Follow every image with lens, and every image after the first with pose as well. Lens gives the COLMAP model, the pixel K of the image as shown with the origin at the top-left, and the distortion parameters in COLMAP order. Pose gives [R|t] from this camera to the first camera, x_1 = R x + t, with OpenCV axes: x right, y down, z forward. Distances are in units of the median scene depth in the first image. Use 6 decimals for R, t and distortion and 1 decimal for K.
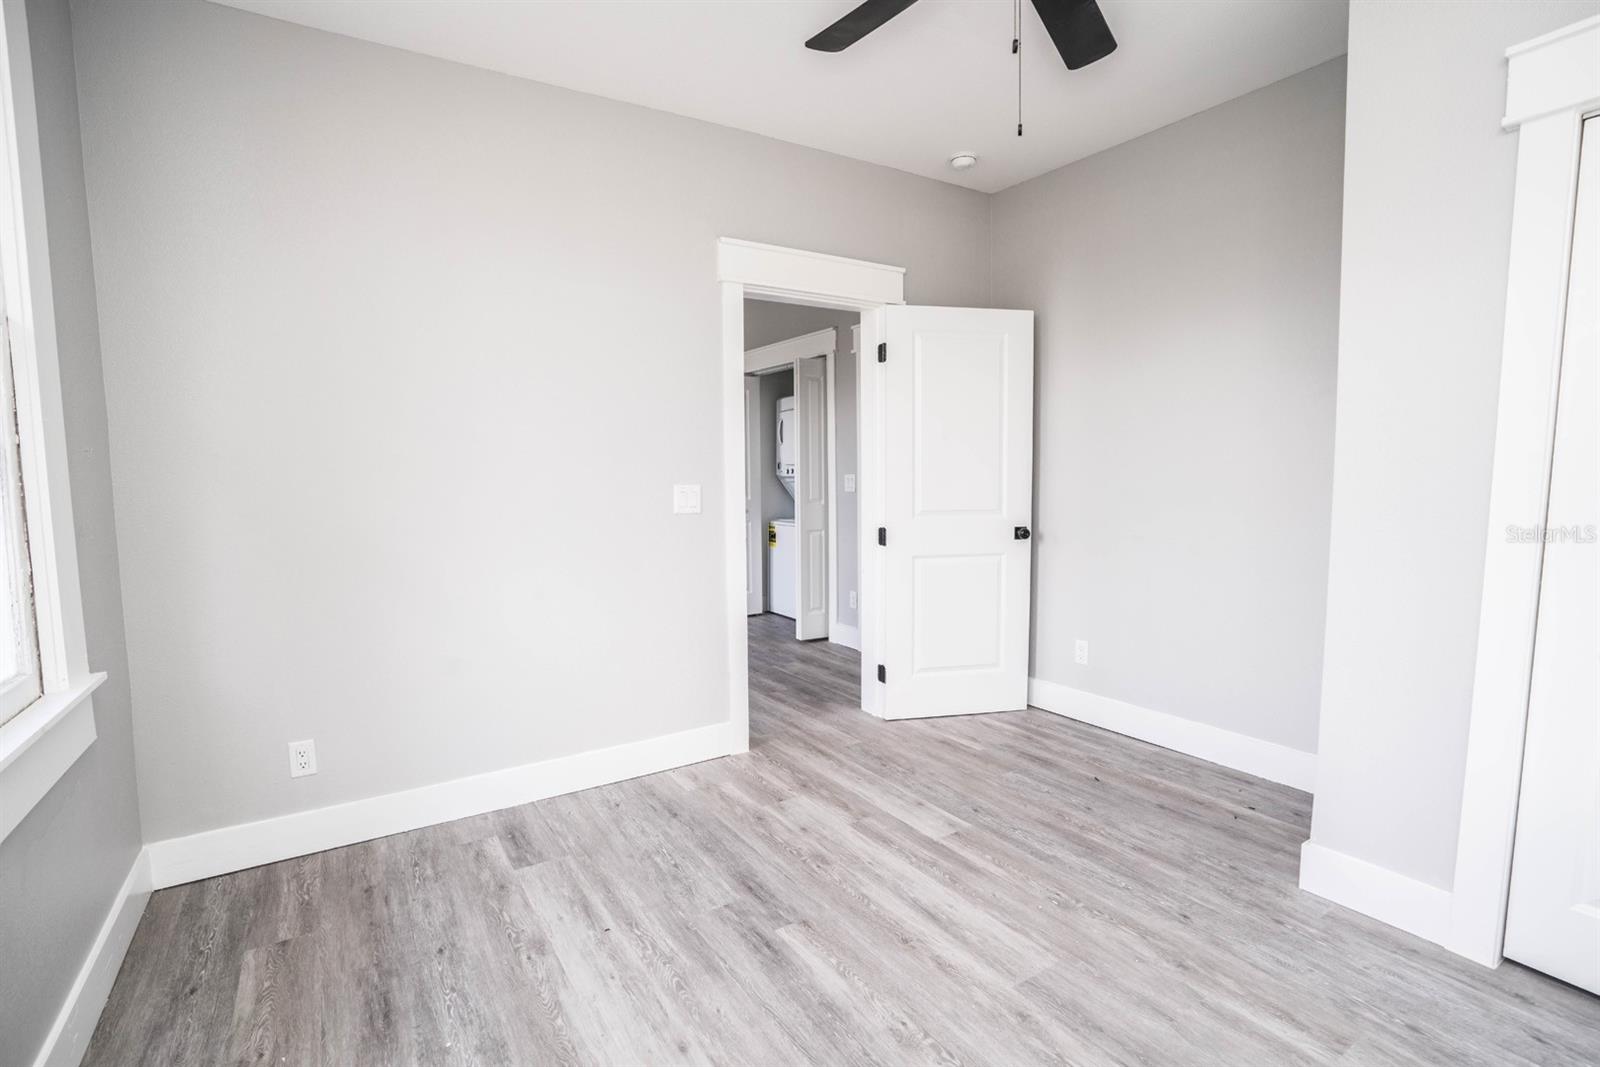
lens RADIAL K [[758.2, 0, 798.5], [0, 758.2, 533.9], [0, 0, 1]] dist [-0.068569, 0.027470]
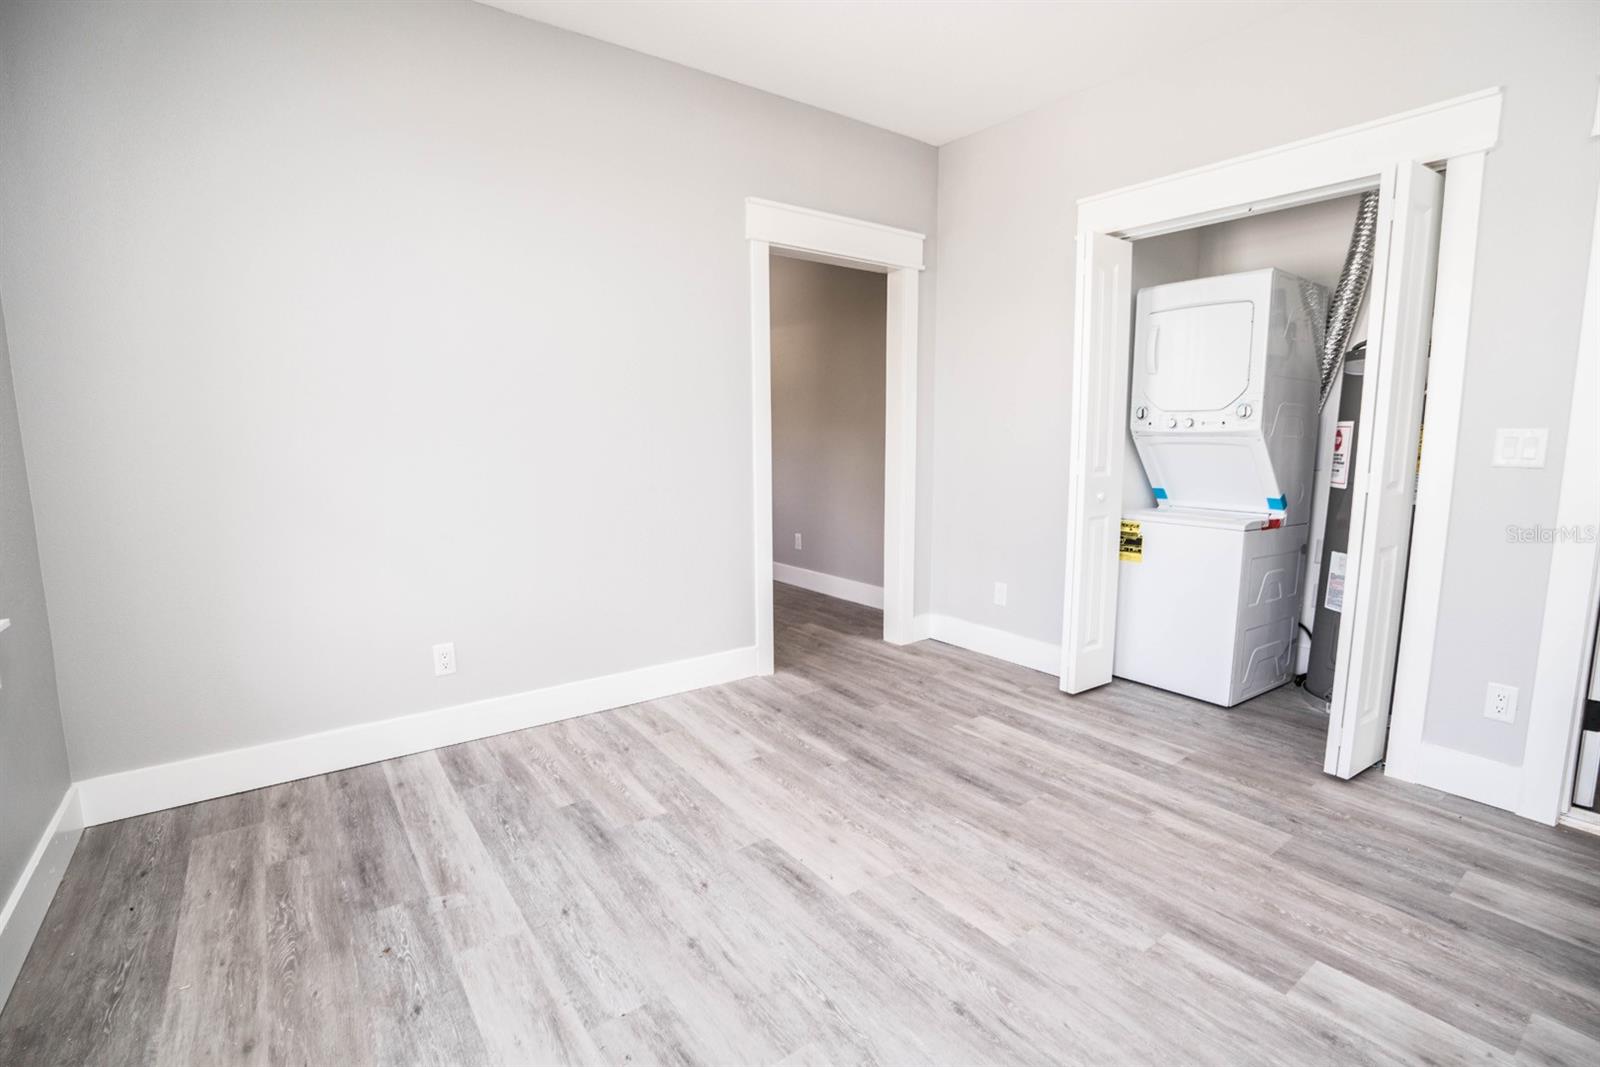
lens RADIAL K [[746.0, 0, 800.0], [0, 746.0, 533.5], [0, 0, 1]] dist [-0.069892, 0.029109]
pose [[0.997908, 0.005721, 0.064392, -0.392478], [-0.008488, 0.999048, 0.042783, -0.030771], [-0.064086, -0.043241, 0.997007, 0.628499]]
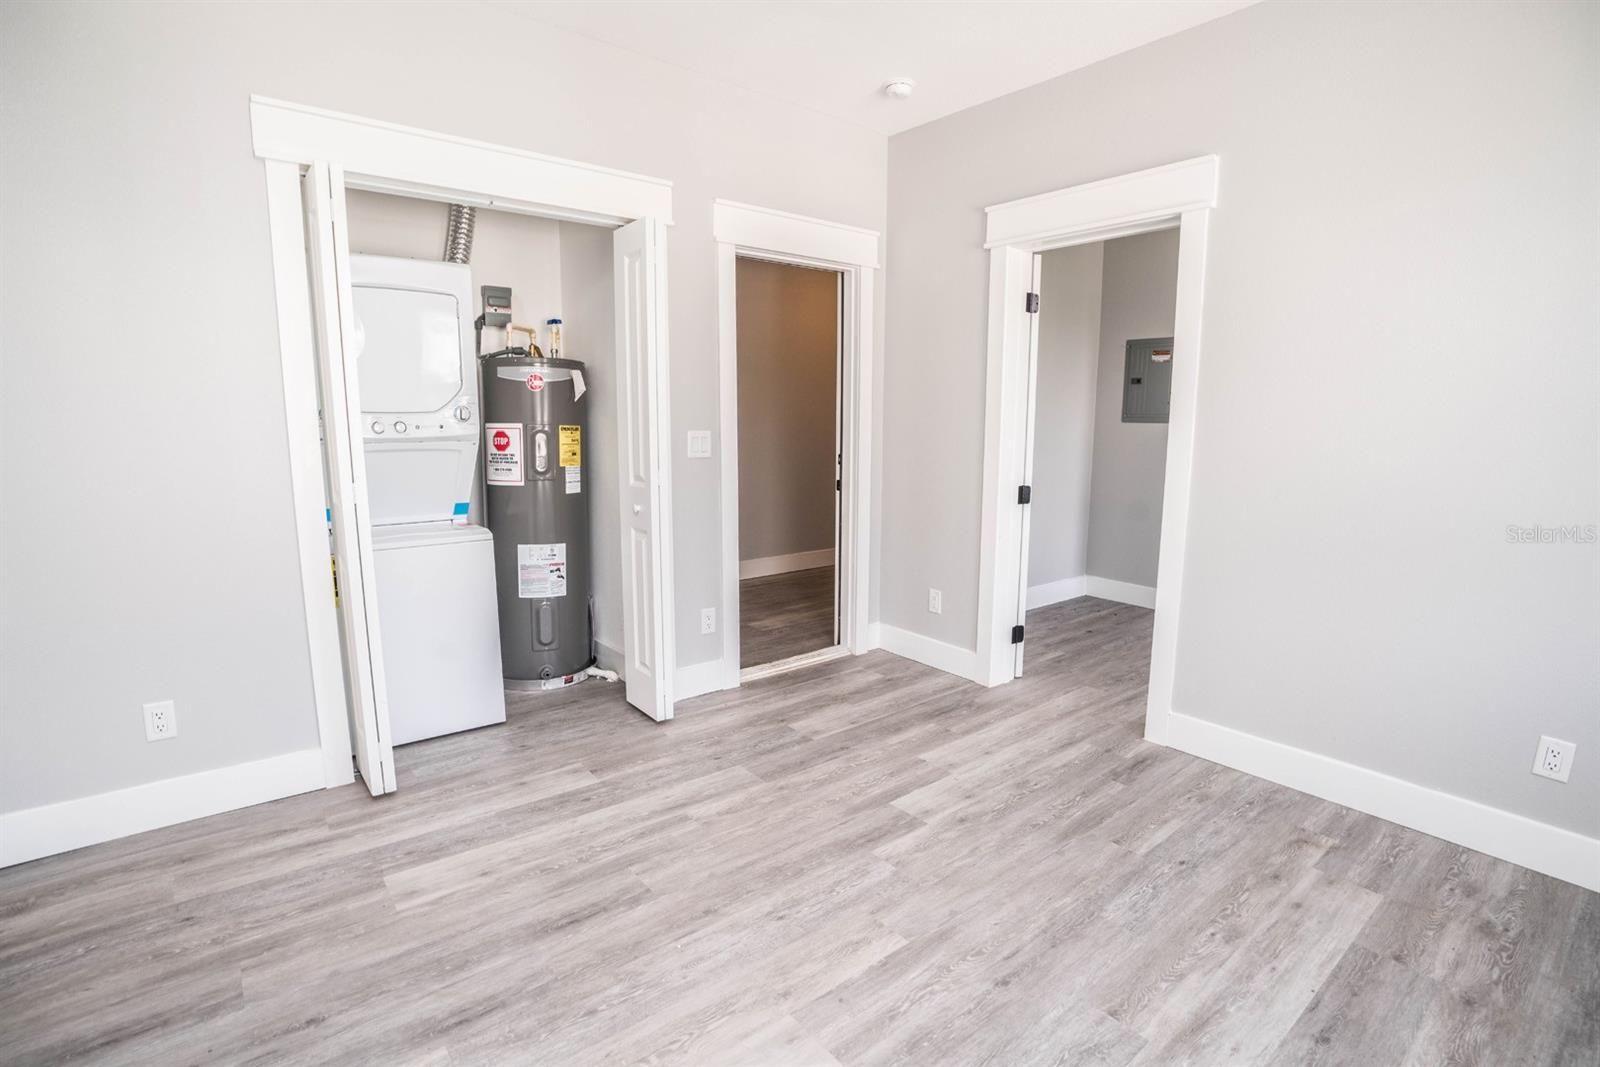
lens RADIAL K [[767.3, 0, 793.7], [0, 767.3, 535.3], [0, 0, 1]] dist [-0.072085, 0.031264]
pose [[-0.104852, -0.136725, 0.985044, -0.603584], [0.086992, 0.985446, 0.146040, -0.080091], [-0.990676, 0.101004, -0.091432, 1.021442]]
